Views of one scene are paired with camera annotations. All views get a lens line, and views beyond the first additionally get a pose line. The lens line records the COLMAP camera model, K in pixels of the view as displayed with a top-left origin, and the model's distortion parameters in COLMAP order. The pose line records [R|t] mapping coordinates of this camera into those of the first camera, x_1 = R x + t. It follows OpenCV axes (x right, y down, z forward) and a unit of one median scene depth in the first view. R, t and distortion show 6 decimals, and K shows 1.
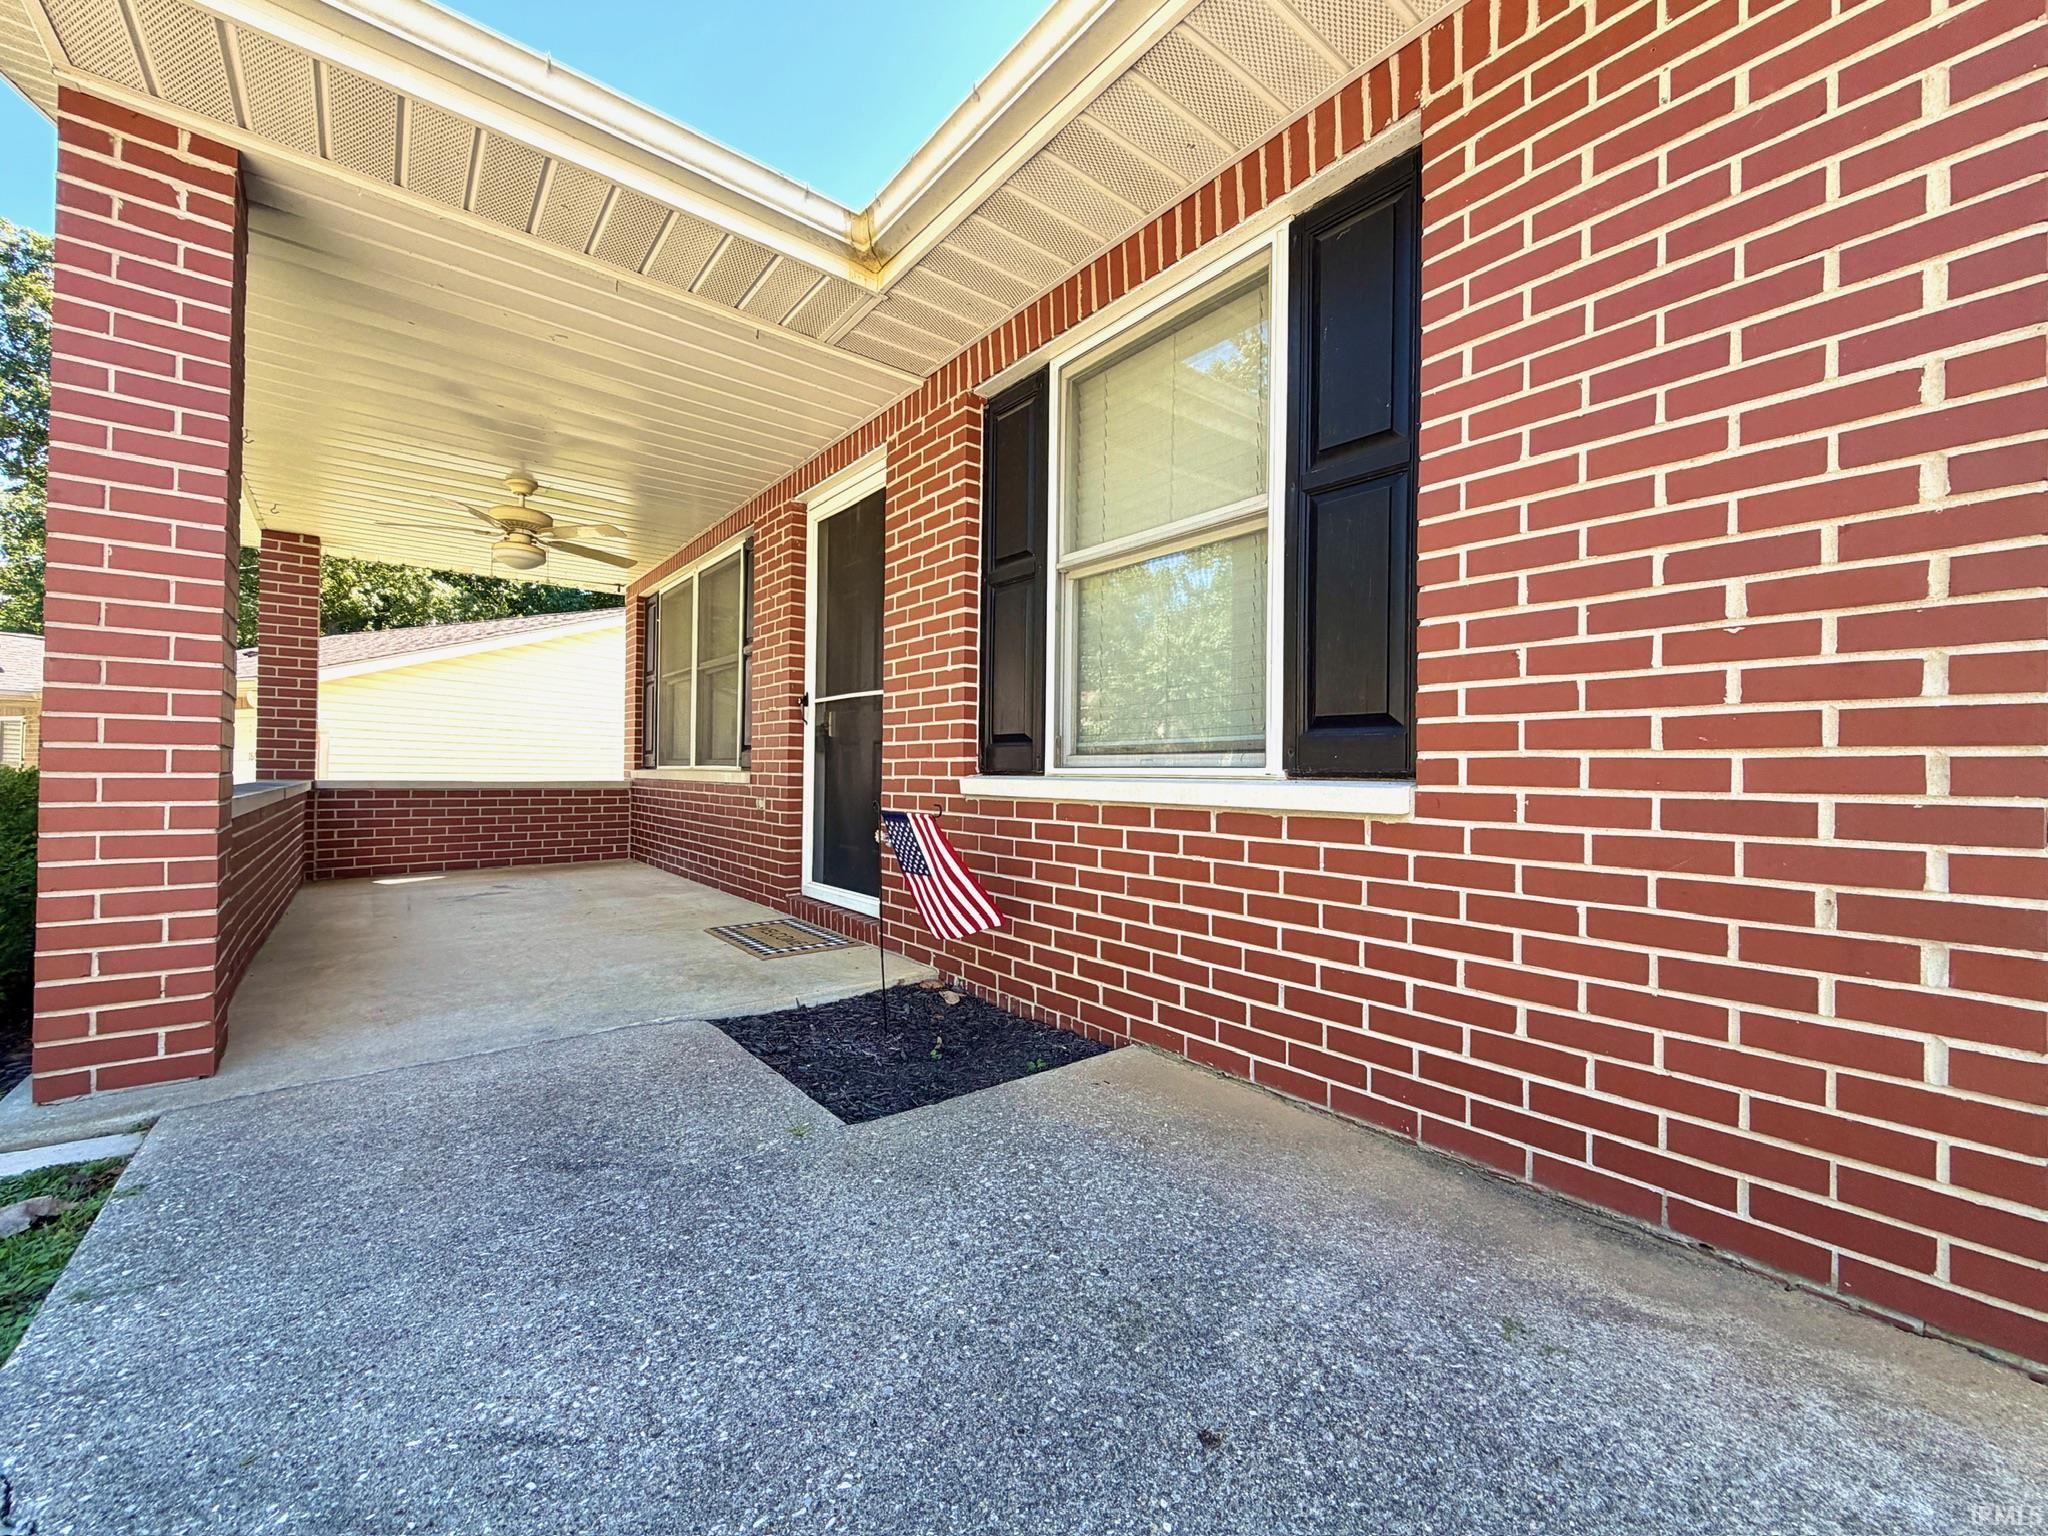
lens RADIAL K [[814.8, 0, 1022.1], [0, 814.8, 768.5], [0, 0, 1]] dist [-0.001113, -0.000224]
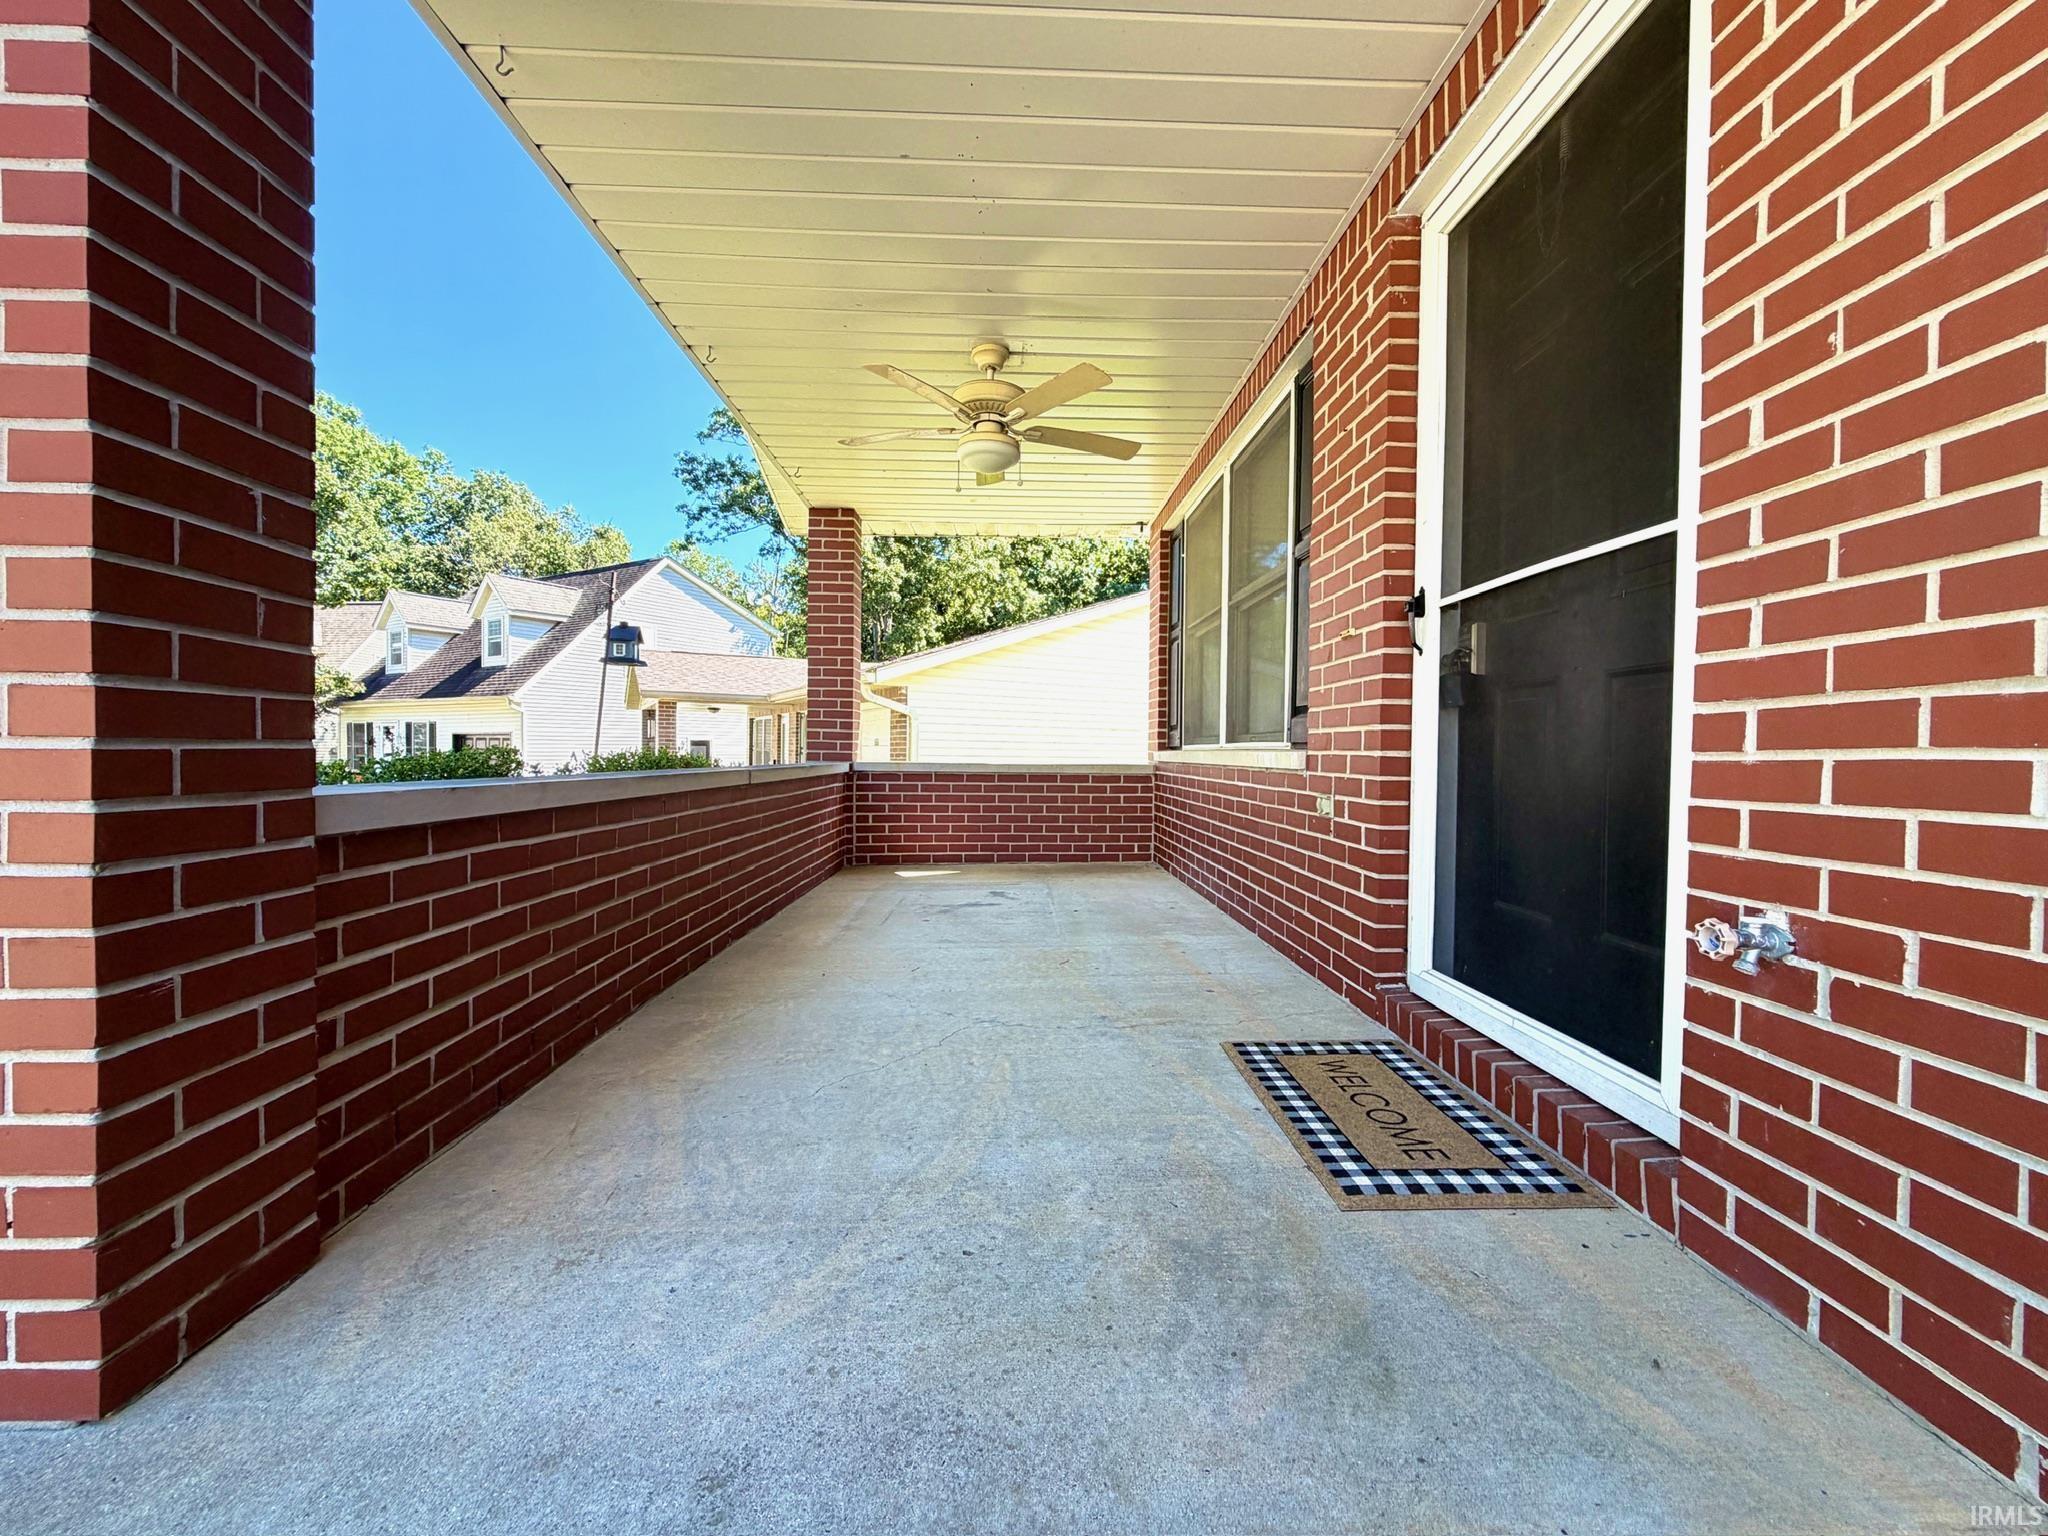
lens RADIAL K [[814.8, 0, 1029.2], [0, 814.8, 763.8], [0, 0, 1]] dist [-0.001113, -0.000224]
pose [[0.799620, 0.004908, -0.600486, -0.123461], [0.002456, 0.999932, 0.011444, 0.005948], [0.600501, -0.010625, 0.799553, 0.359931]]
